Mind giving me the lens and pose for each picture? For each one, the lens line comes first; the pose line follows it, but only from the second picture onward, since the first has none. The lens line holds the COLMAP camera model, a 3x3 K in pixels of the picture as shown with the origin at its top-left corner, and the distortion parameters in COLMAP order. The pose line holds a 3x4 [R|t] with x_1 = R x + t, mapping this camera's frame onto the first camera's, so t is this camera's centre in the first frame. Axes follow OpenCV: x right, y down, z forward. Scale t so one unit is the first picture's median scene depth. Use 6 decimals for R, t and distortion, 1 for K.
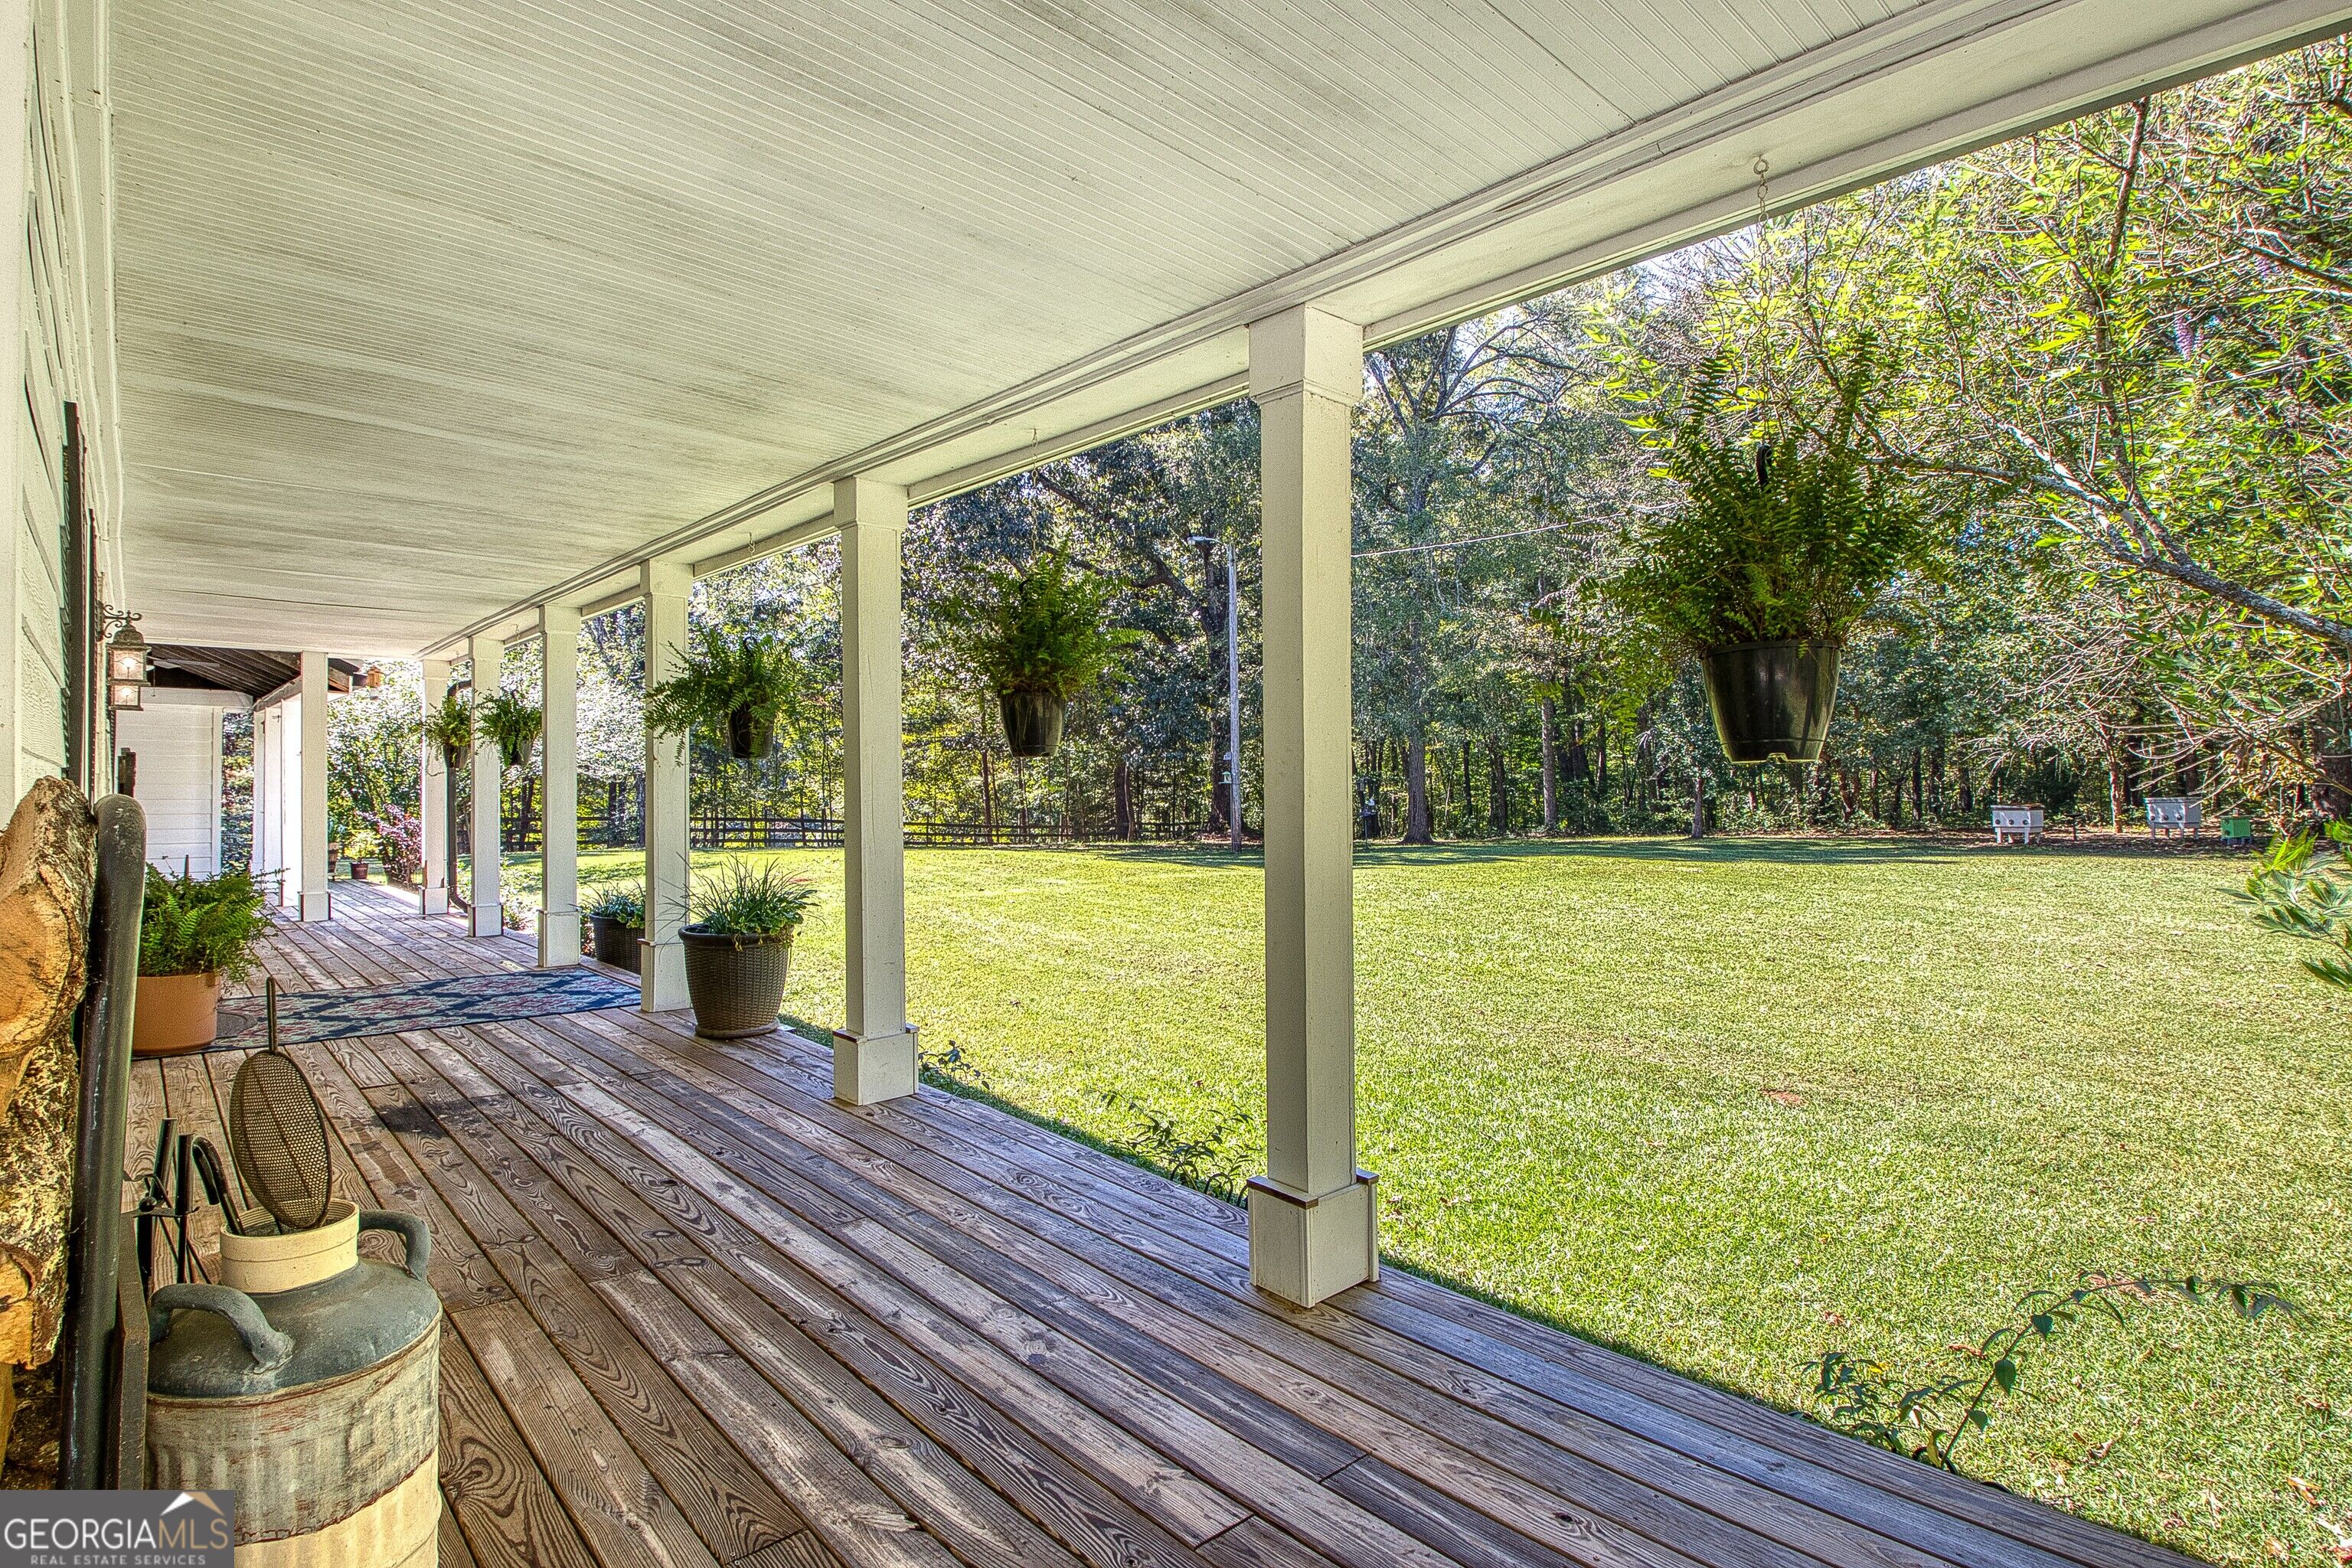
lens RADIAL K [[1160.9, 0, 1178.9], [0, 1160.9, 789.7], [0, 0, 1]] dist [0.003387, -0.000488]
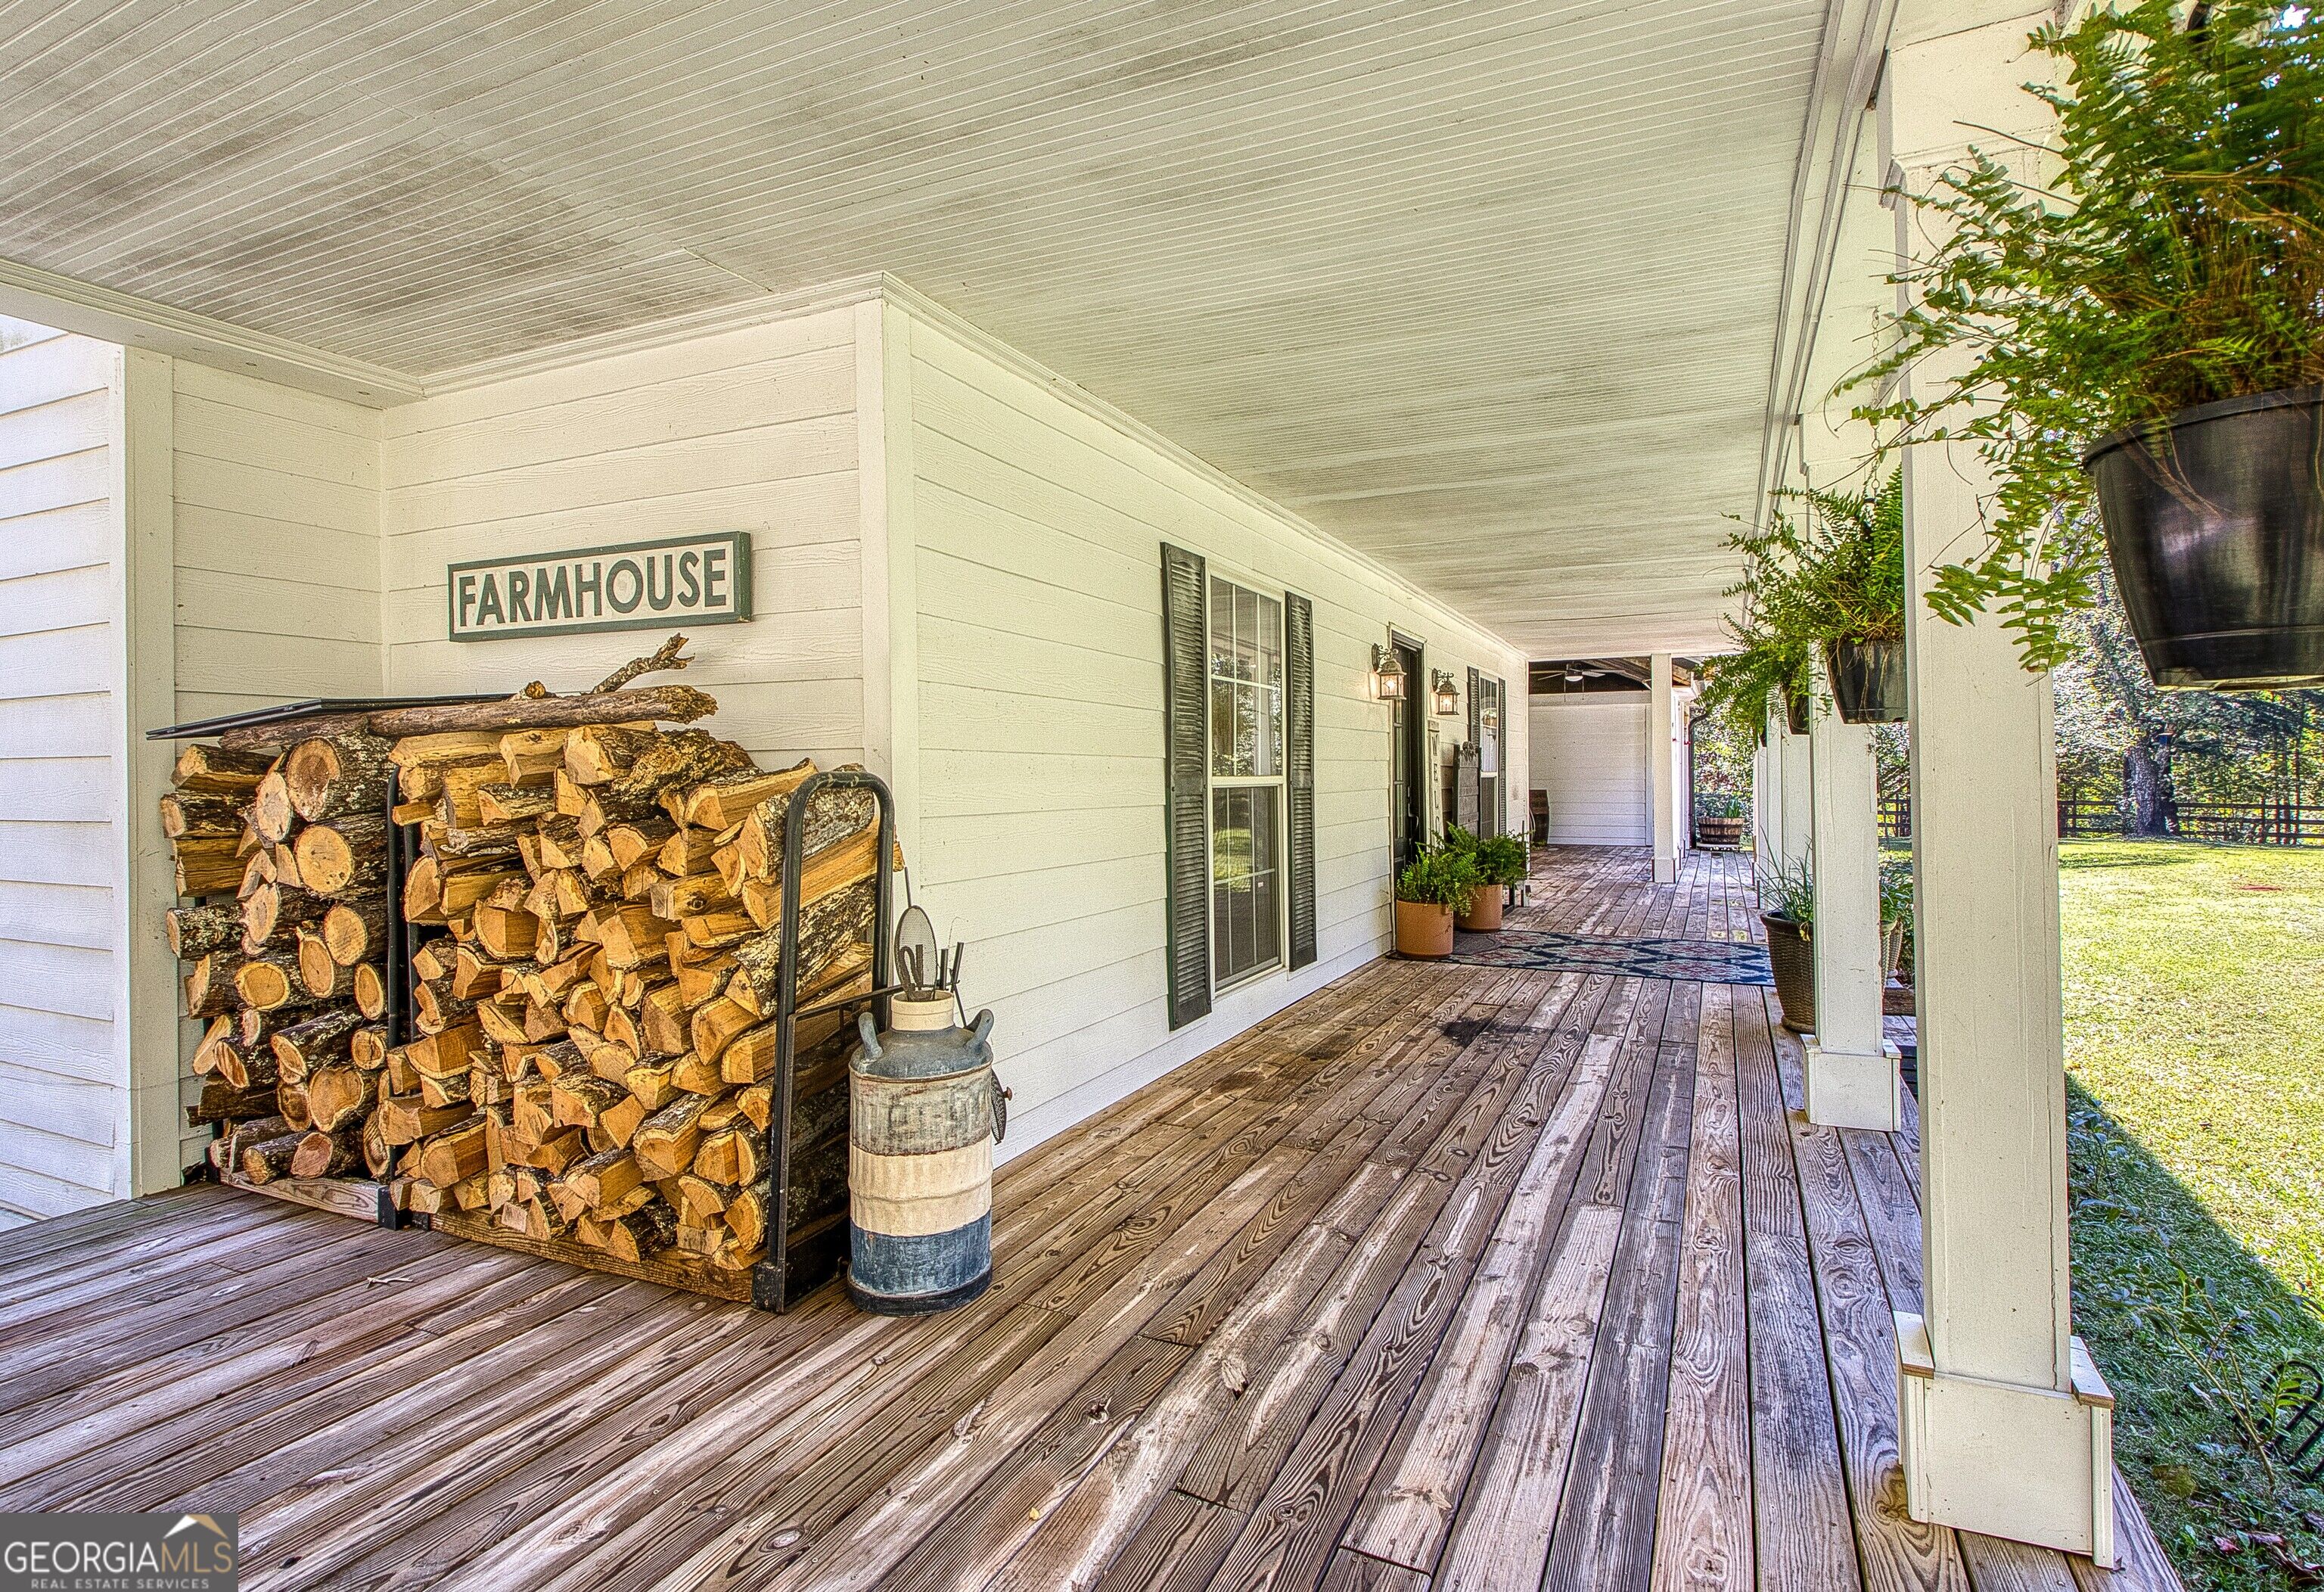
lens RADIAL K [[1154.2, 0, 1169.4], [0, 1154.2, 774.3], [0, 0, 1]] dist [0.005609, -0.000687]
pose [[0.380000, -0.000476, -0.924986, 0.581104], [0.002158, 0.999998, 0.000372, 0.007496], [0.924984, -0.002137, 0.380000, 0.345300]]
